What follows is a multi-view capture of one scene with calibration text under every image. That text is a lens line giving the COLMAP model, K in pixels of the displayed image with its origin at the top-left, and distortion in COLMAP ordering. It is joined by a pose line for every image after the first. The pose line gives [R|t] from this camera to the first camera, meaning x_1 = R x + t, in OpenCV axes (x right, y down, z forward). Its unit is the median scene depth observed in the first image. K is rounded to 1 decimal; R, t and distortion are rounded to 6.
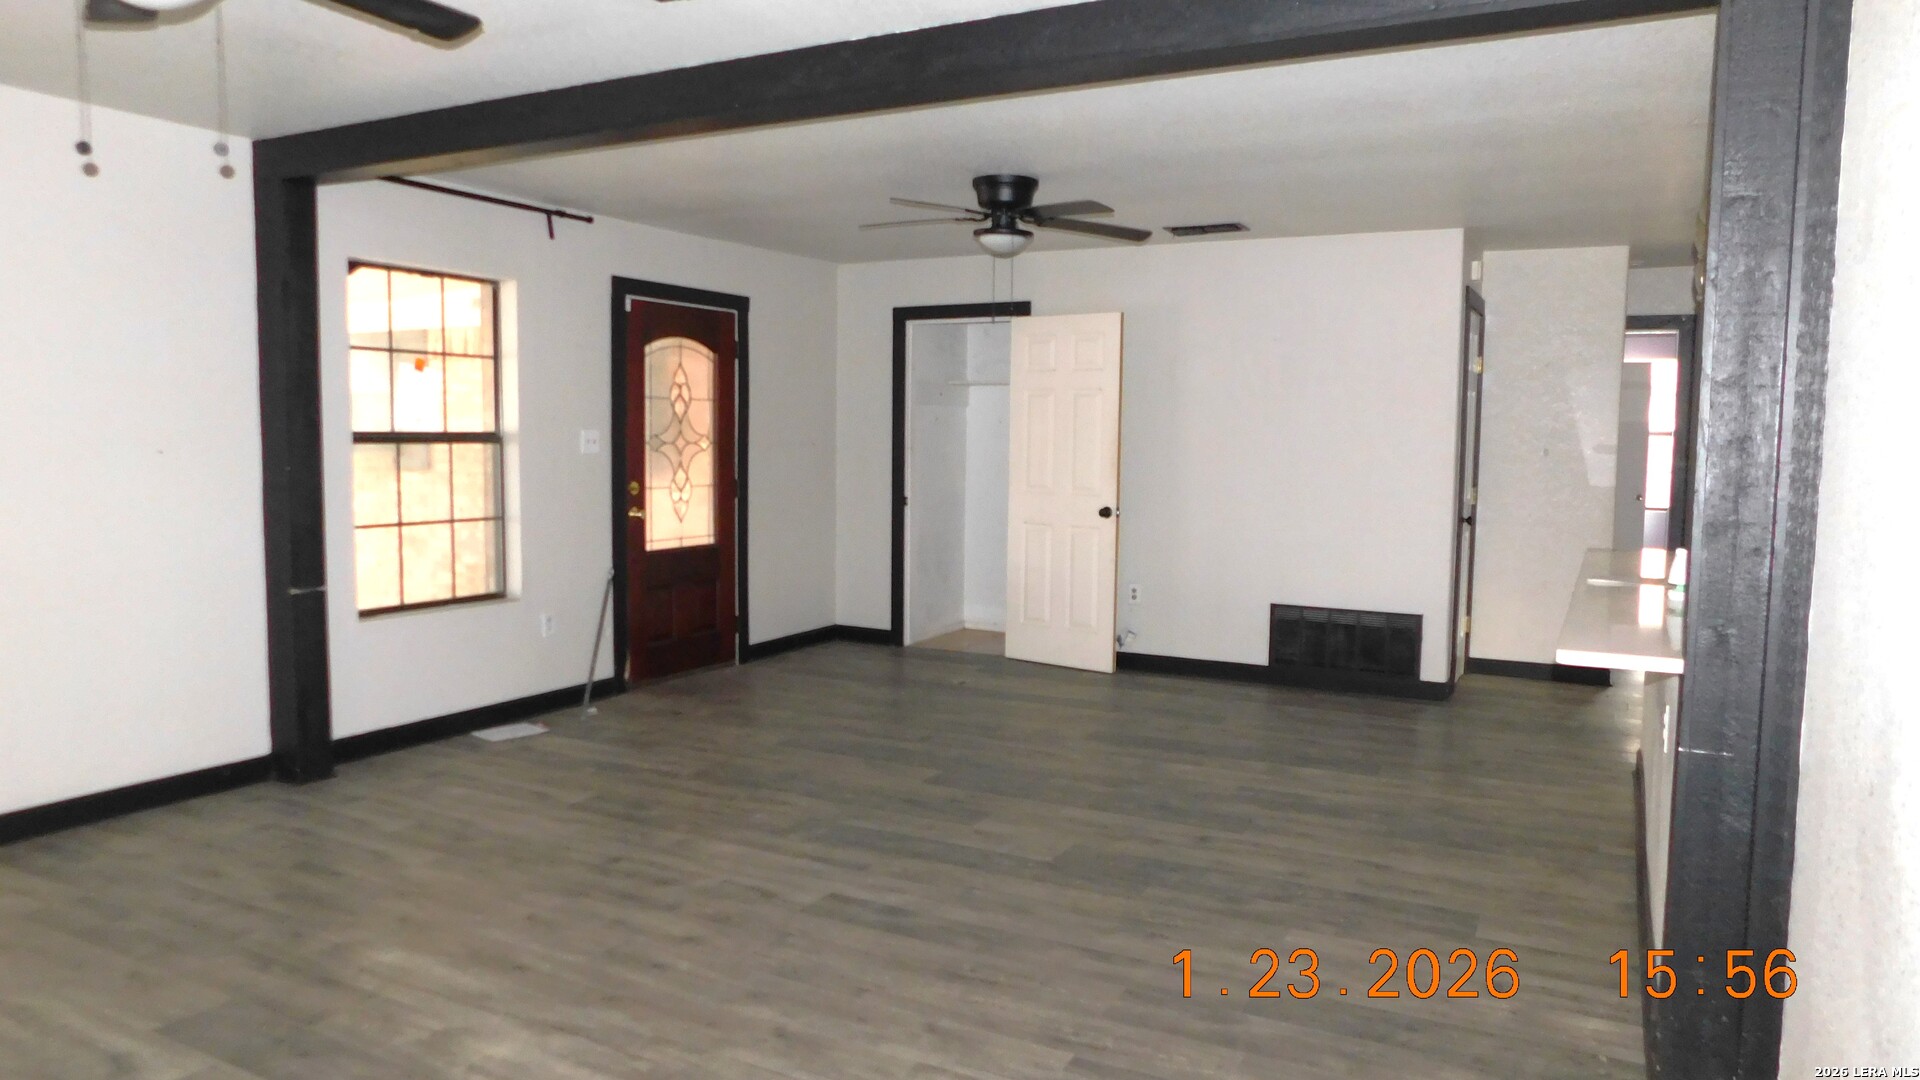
lens RADIAL K [[1264.5, 0, 967.2], [0, 1264.5, 535.4], [0, 0, 1]] dist [-0.066377, 0.045523]
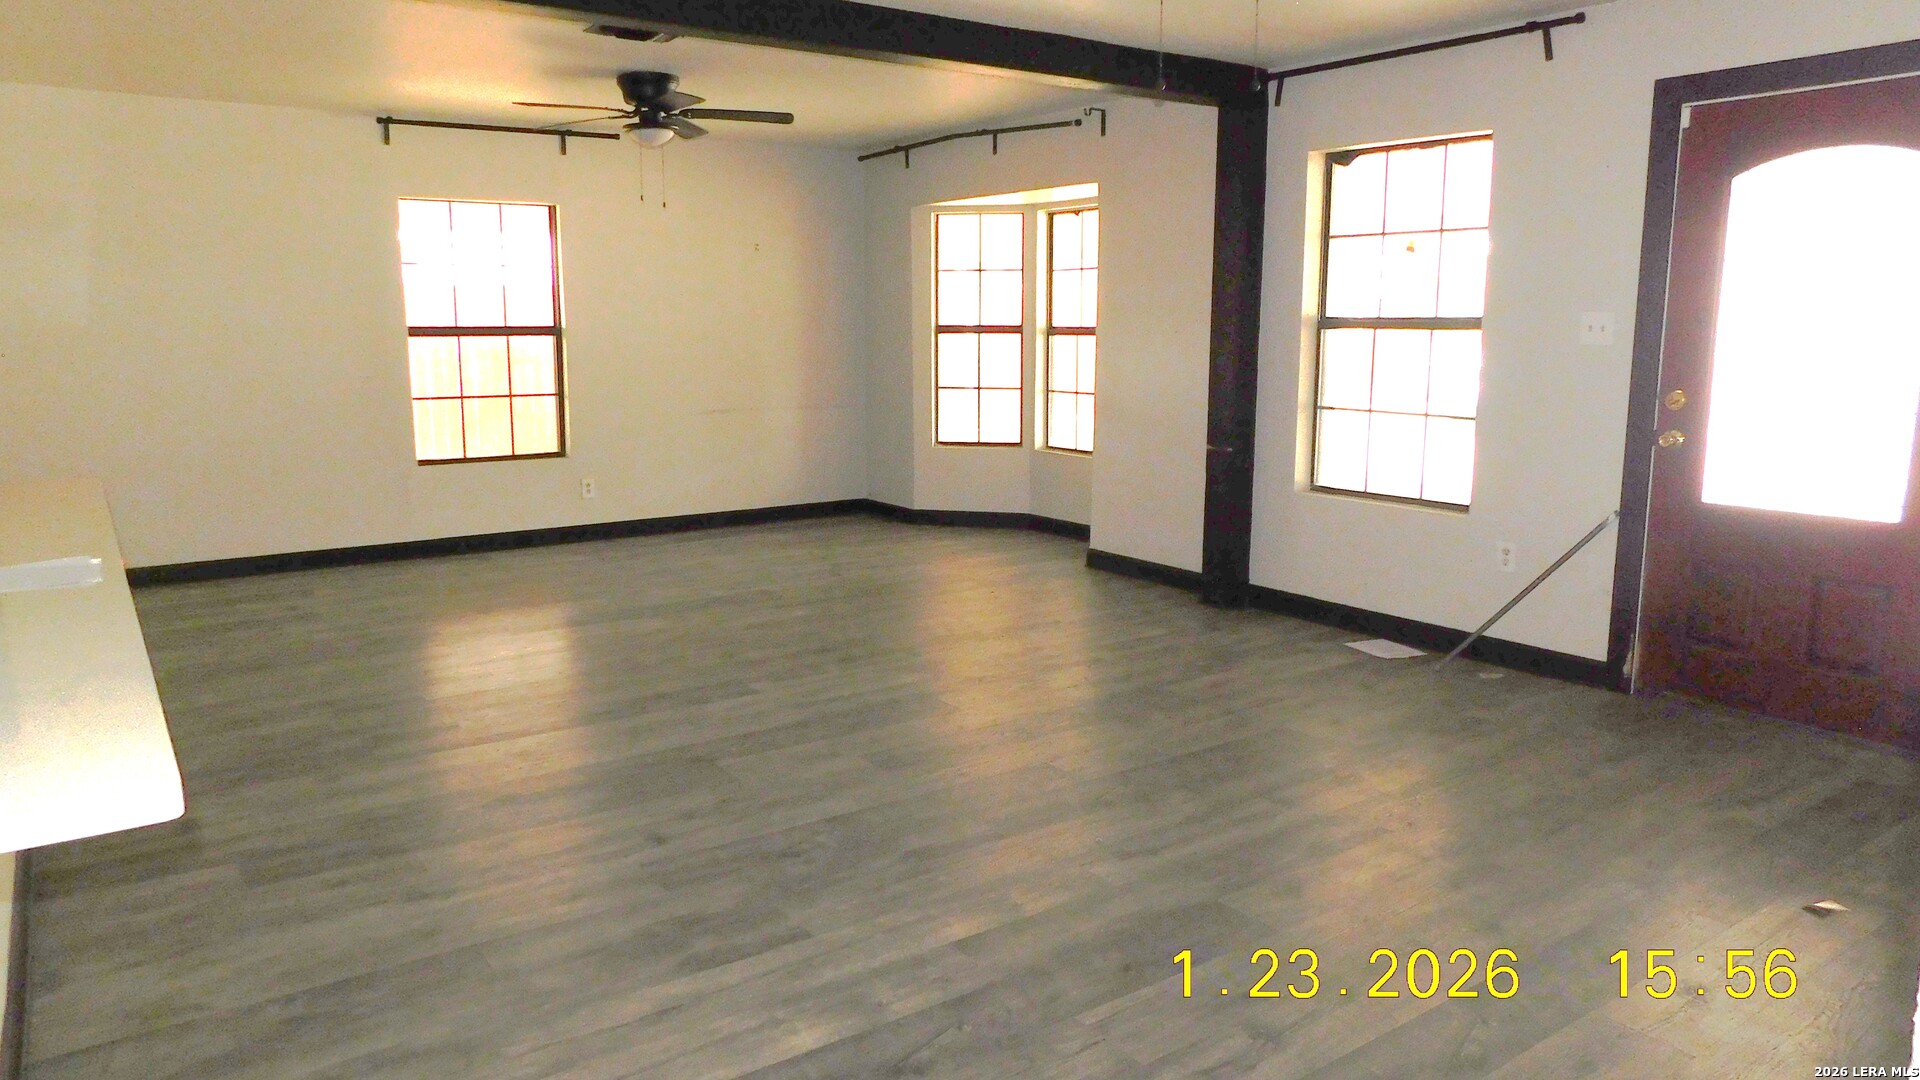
lens RADIAL K [[1264.5, 0, 964.6], [0, 1264.5, 545.4], [0, 0, 1]] dist [-0.066377, 0.045523]
pose [[-0.451403, 0.141304, -0.881061, 0.640964], [-0.076231, 0.977666, 0.195854, -0.081598], [0.889058, 0.155573, -0.430550, 1.254271]]
